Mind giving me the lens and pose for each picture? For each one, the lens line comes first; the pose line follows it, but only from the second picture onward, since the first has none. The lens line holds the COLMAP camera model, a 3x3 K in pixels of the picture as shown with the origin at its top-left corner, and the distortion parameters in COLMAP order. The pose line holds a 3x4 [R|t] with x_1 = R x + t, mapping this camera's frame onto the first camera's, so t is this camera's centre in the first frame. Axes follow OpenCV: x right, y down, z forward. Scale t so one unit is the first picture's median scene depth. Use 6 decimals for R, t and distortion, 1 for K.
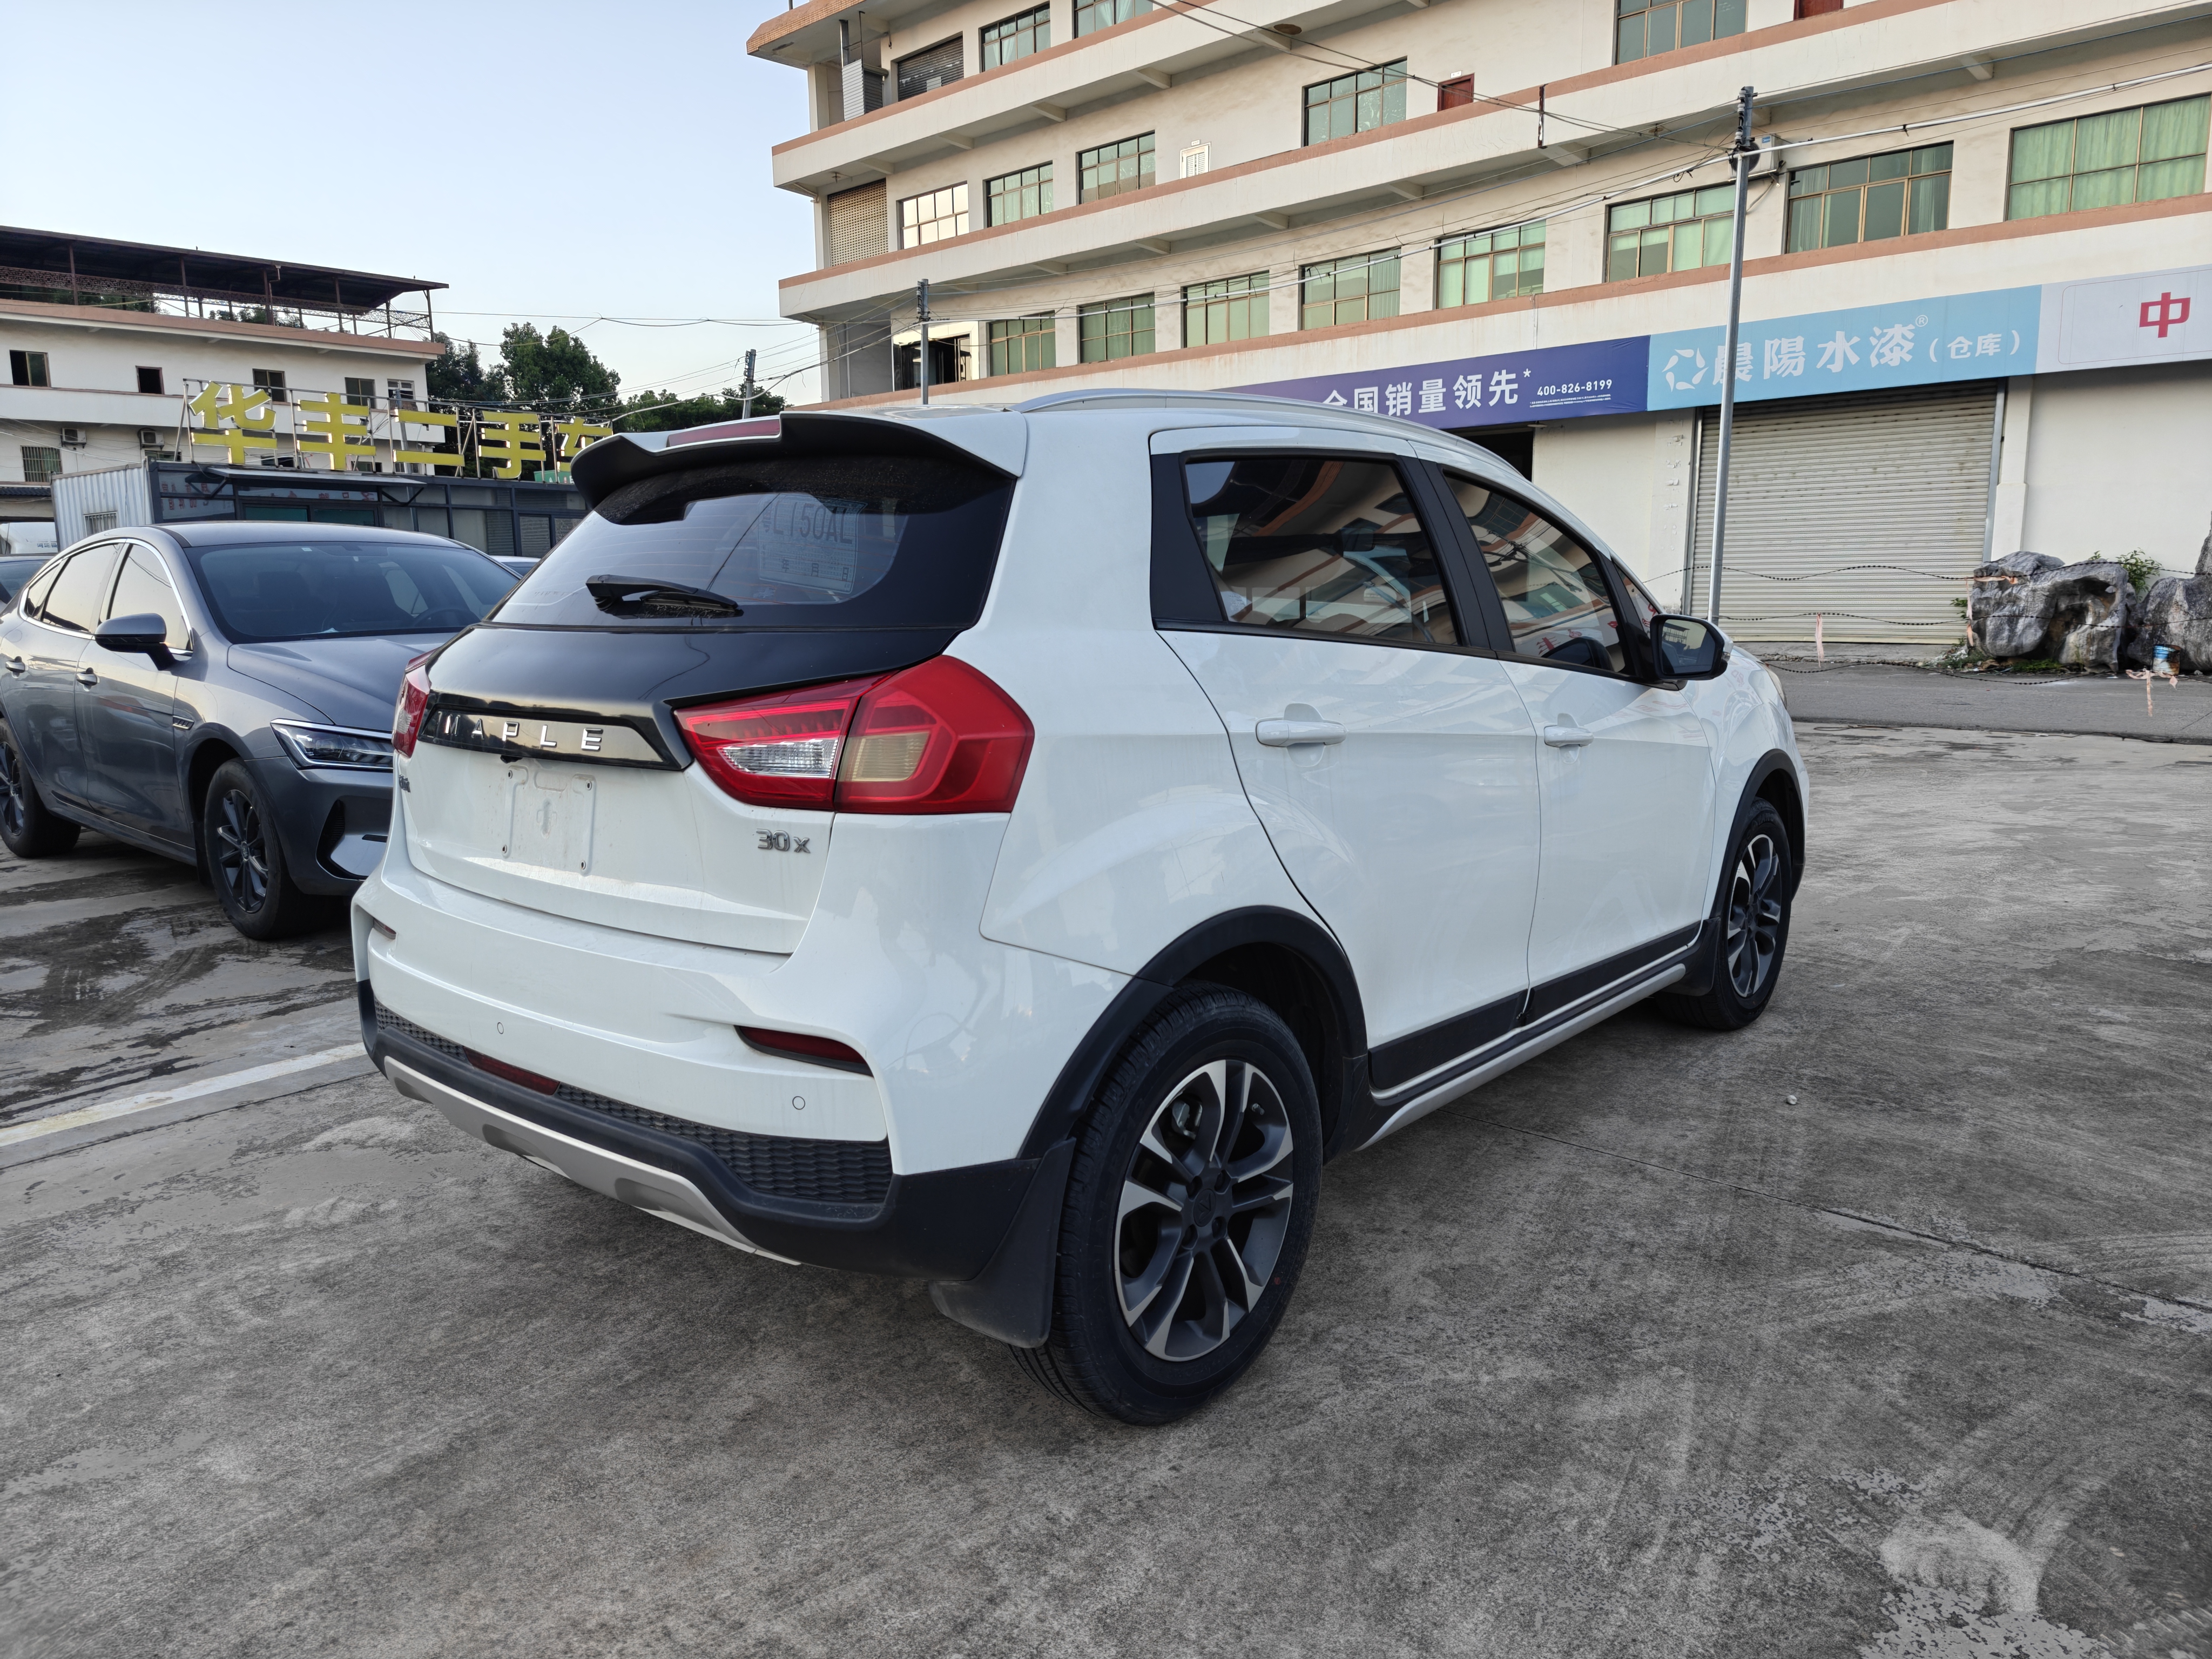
lens RADIAL K [[1505.2, 0, 1107.3], [0, 1505.2, 815.0], [0, 0, 1]] dist [0.055999, -0.061786]
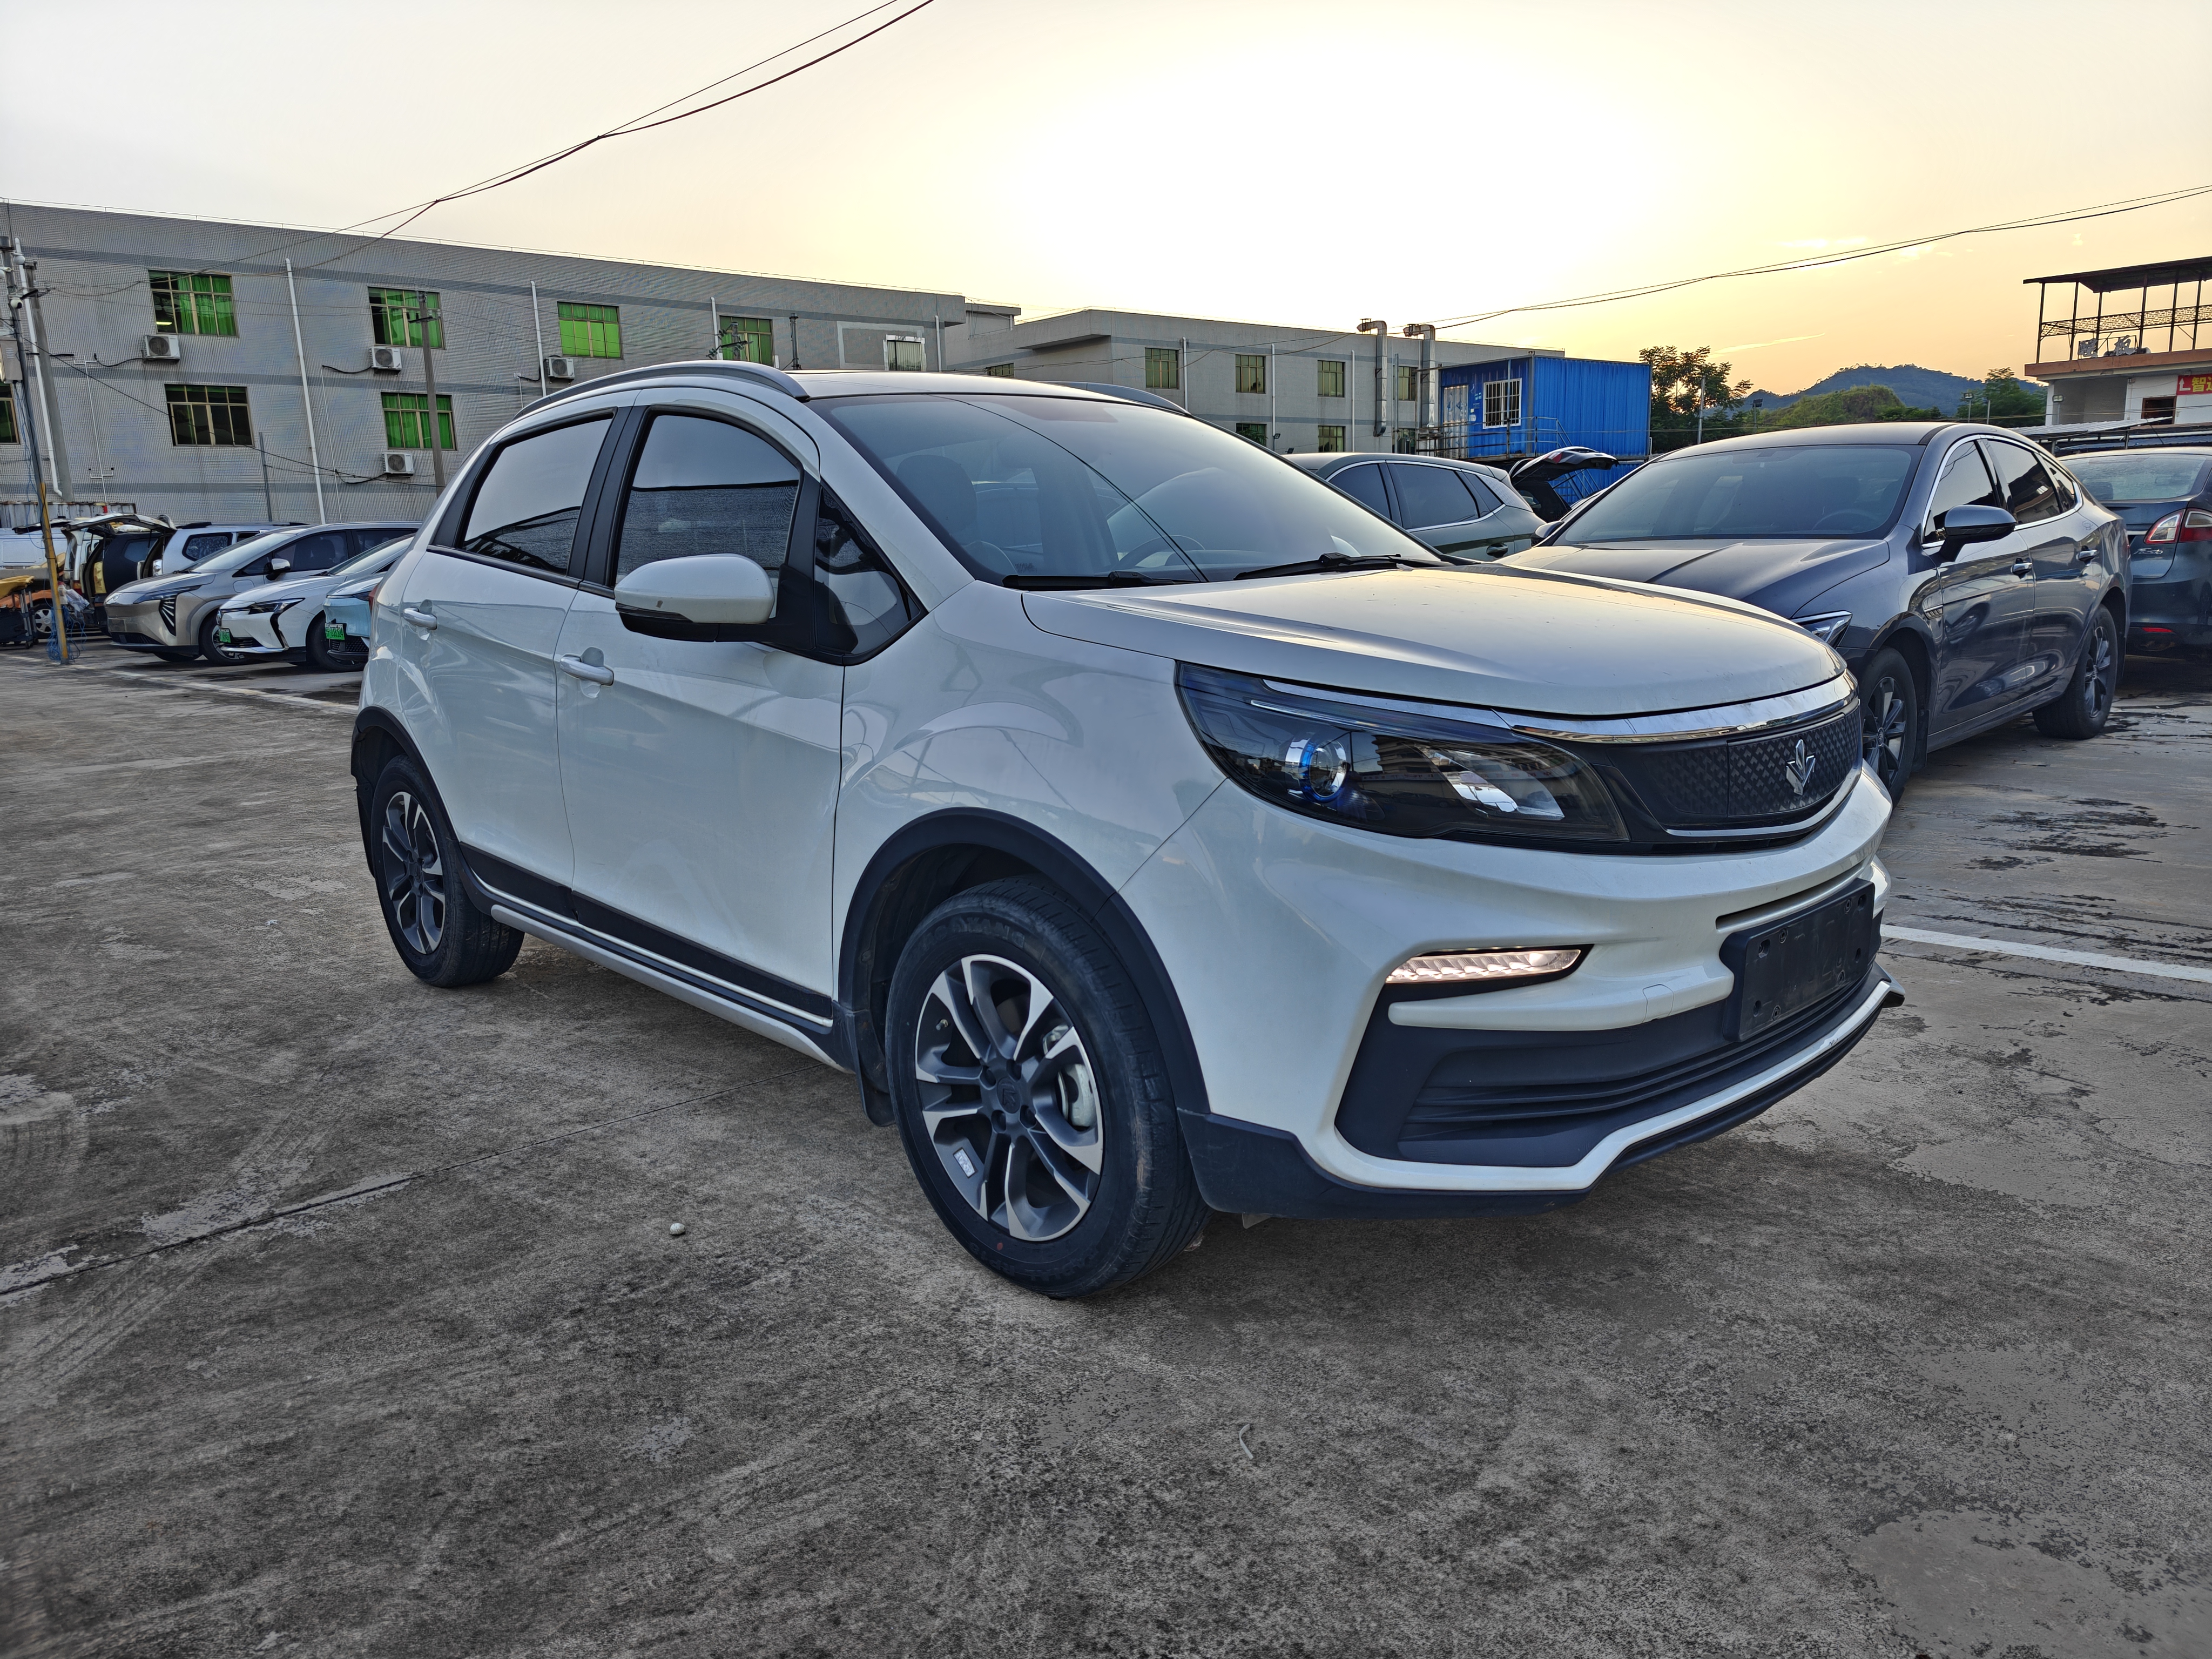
lens RADIAL K [[1505.2, 0, 1101.3], [0, 1505.2, 814.0], [0, 0, 1]] dist [0.055999, -0.061786]
pose [[-0.107457, 0.196558, -0.974586, 1.122316], [-0.122157, 0.970224, 0.209147, -0.186693], [0.986677, 0.141527, -0.080246, 1.258265]]
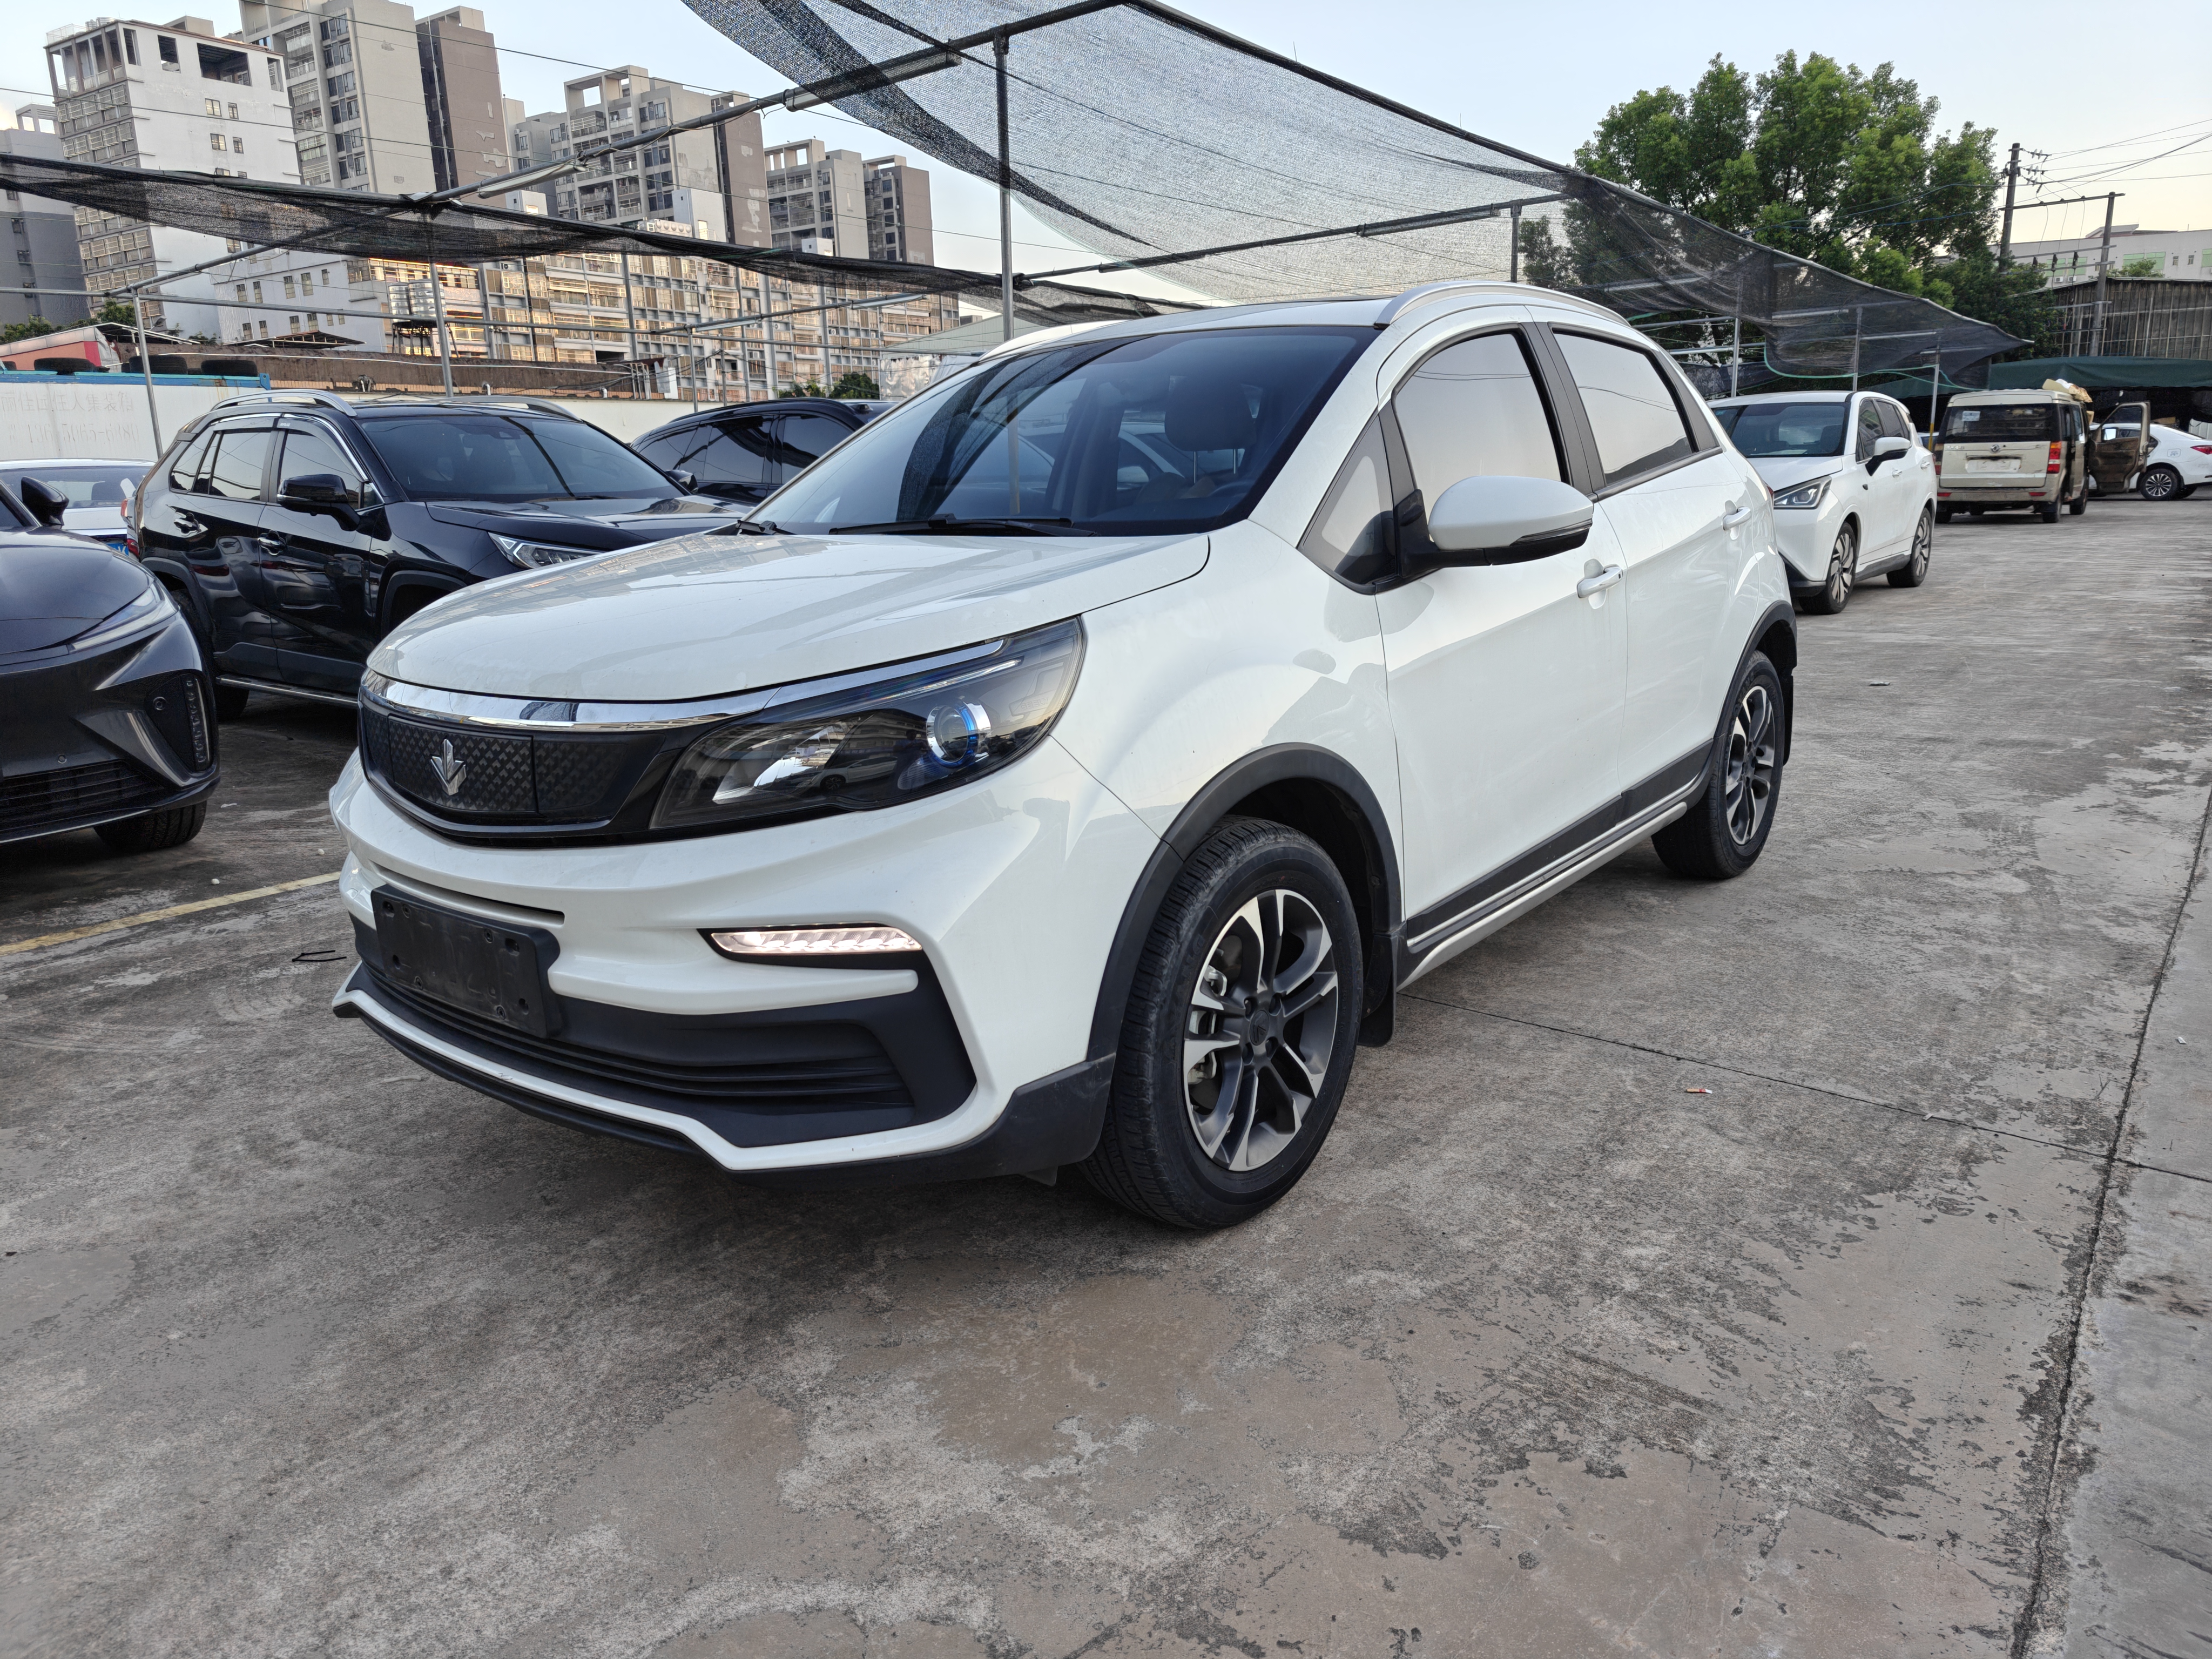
lens RADIAL K [[1505.2, 0, 1096.1], [0, 1505.2, 815.9], [0, 0, 1]] dist [0.055999, -0.061786]
pose [[-0.998640, 0.050294, -0.013754, 0.219721], [0.041624, 0.927844, 0.370638, -0.309284], [0.031403, 0.369562, -0.928675, 2.080462]]
